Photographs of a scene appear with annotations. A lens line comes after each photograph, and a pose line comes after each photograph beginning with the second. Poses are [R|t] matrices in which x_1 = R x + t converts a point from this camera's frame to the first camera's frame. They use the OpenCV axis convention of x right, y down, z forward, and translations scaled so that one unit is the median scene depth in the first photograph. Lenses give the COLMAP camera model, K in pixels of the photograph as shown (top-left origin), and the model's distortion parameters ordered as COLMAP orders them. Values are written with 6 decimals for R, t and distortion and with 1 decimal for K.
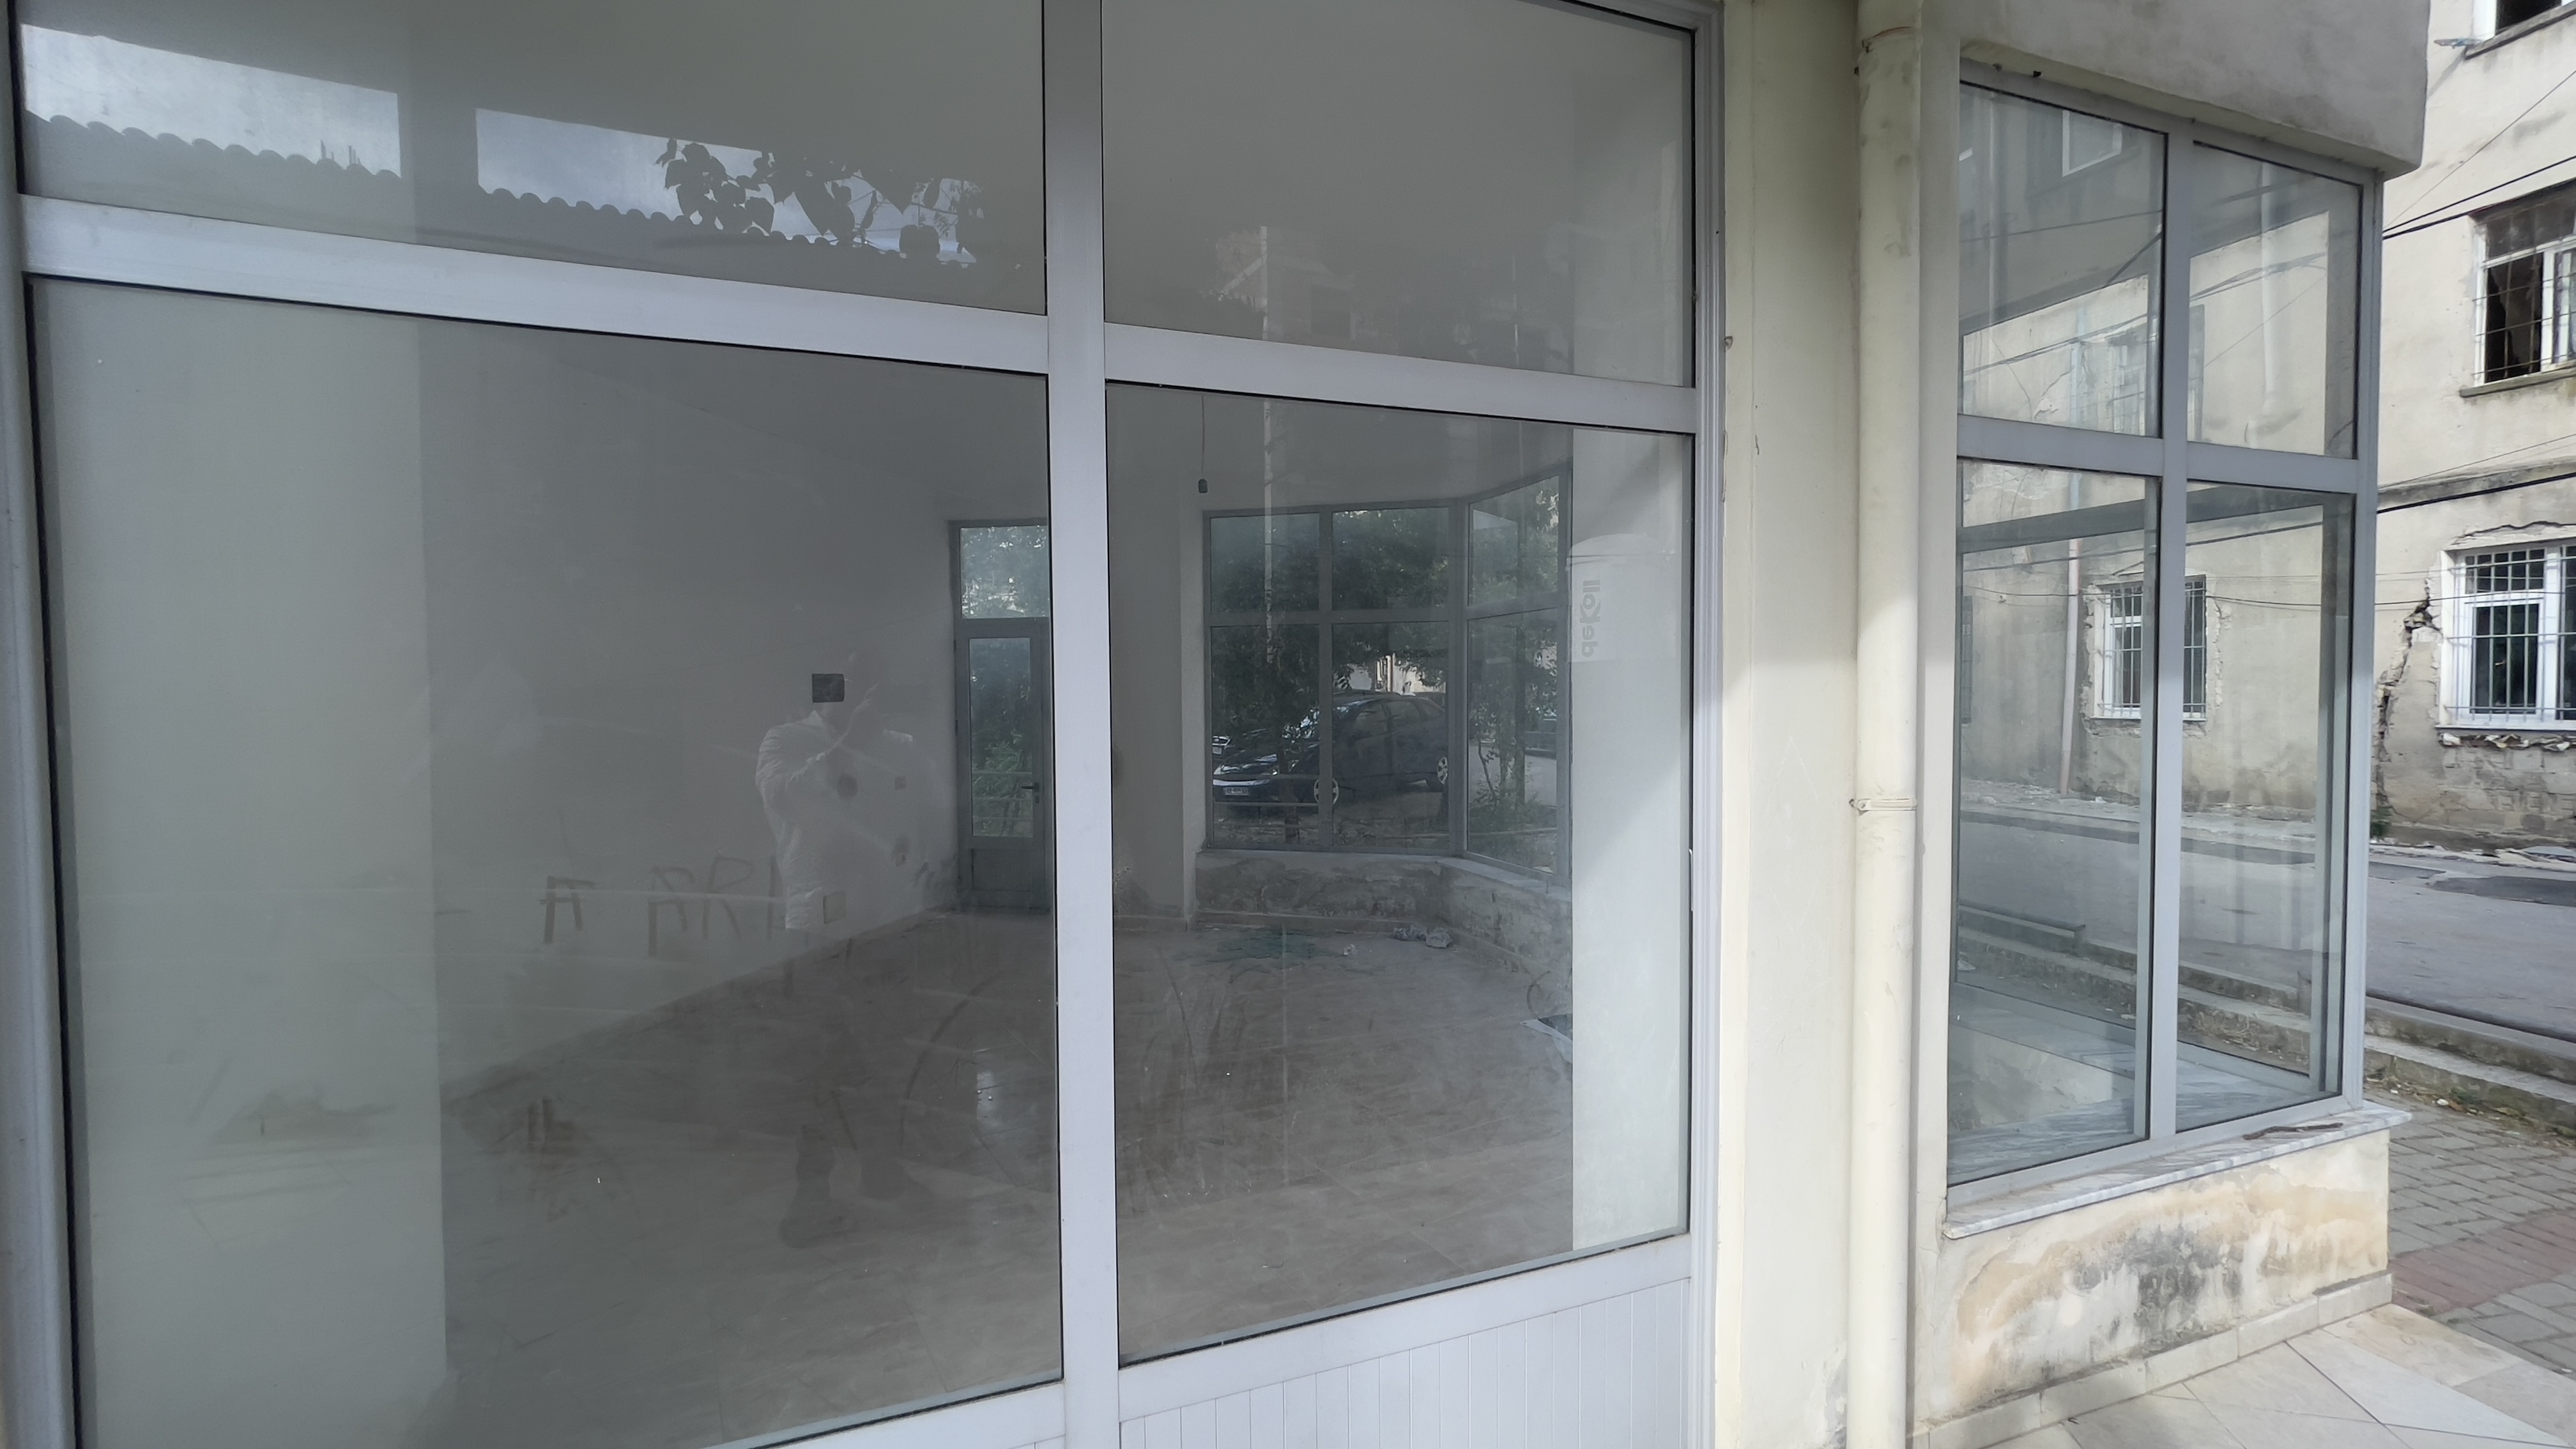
lens RADIAL K [[1016.0, 0, 1288.0], [0, 1016.0, 724.5], [0, 0, 1]] dist [0.003003, 0.000143]
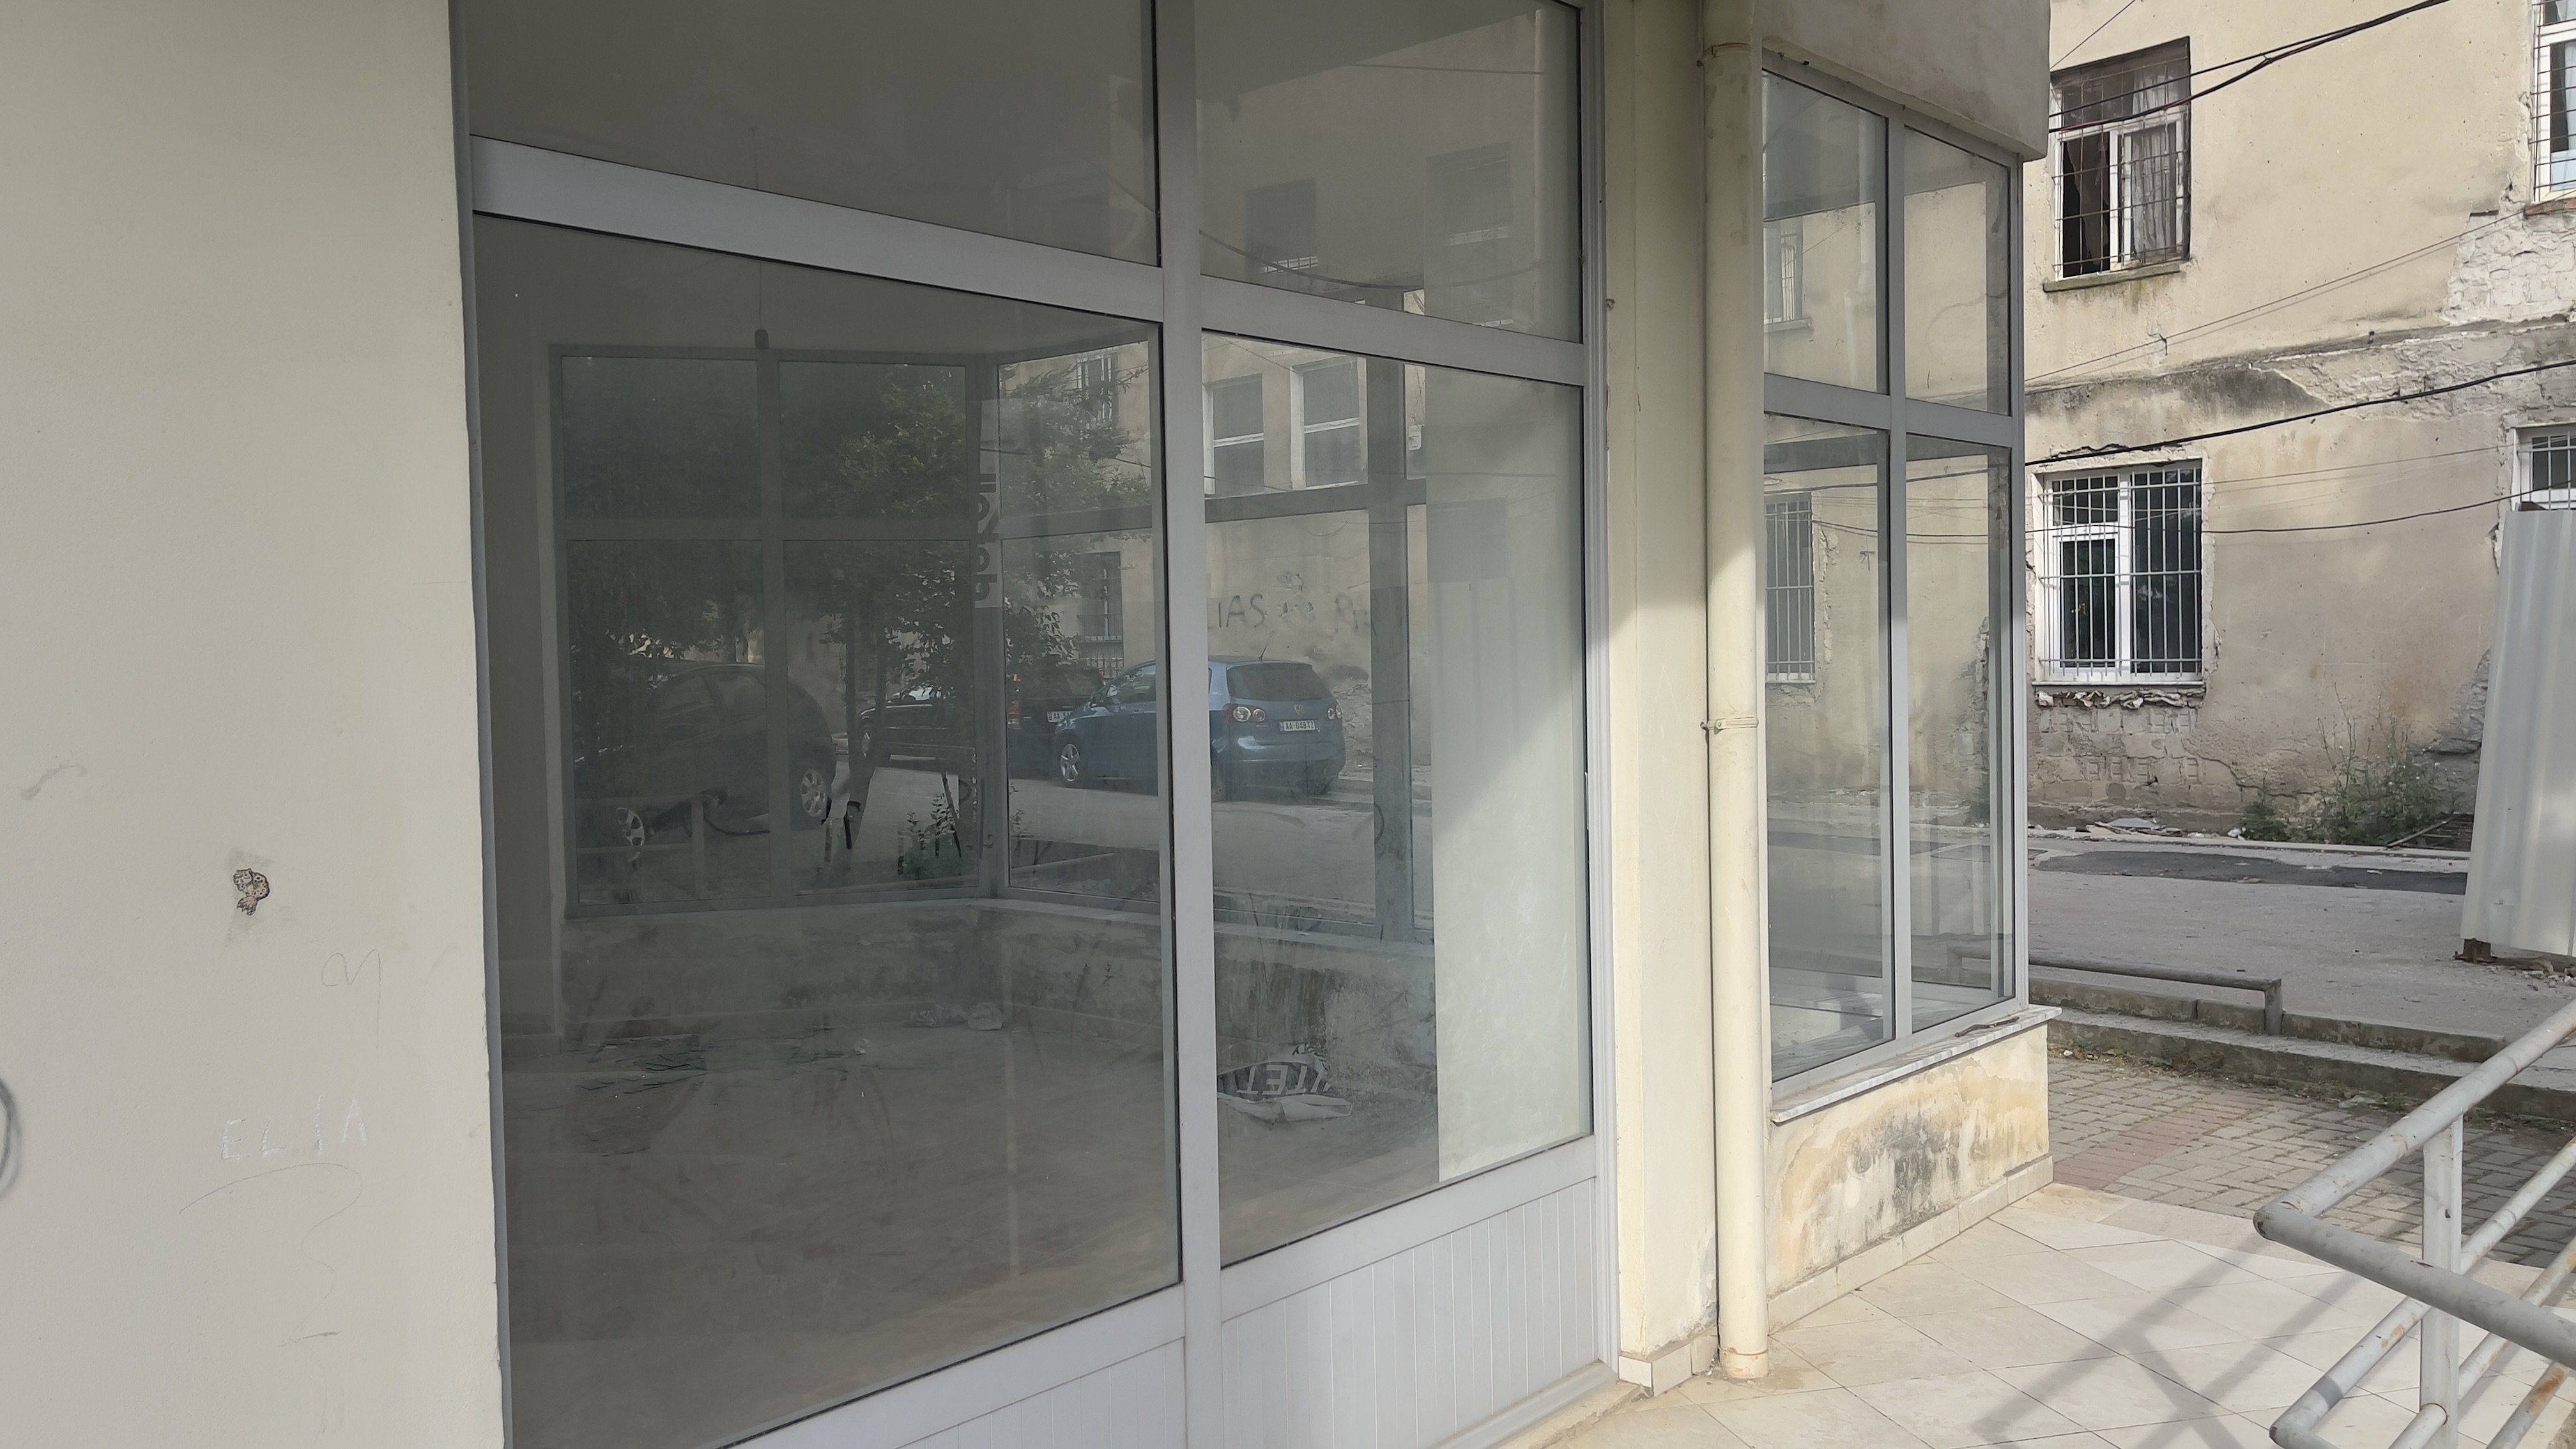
lens RADIAL K [[1946.1, 0, 1230.8], [0, 1946.1, 719.4], [0, 0, 1]] dist [0.082198, -0.109194]
pose [[0.892714, -0.023656, 0.450003, -0.524058], [0.025516, 0.999673, 0.001932, 0.031419], [-0.449901, 0.009757, 0.893025, -0.403872]]
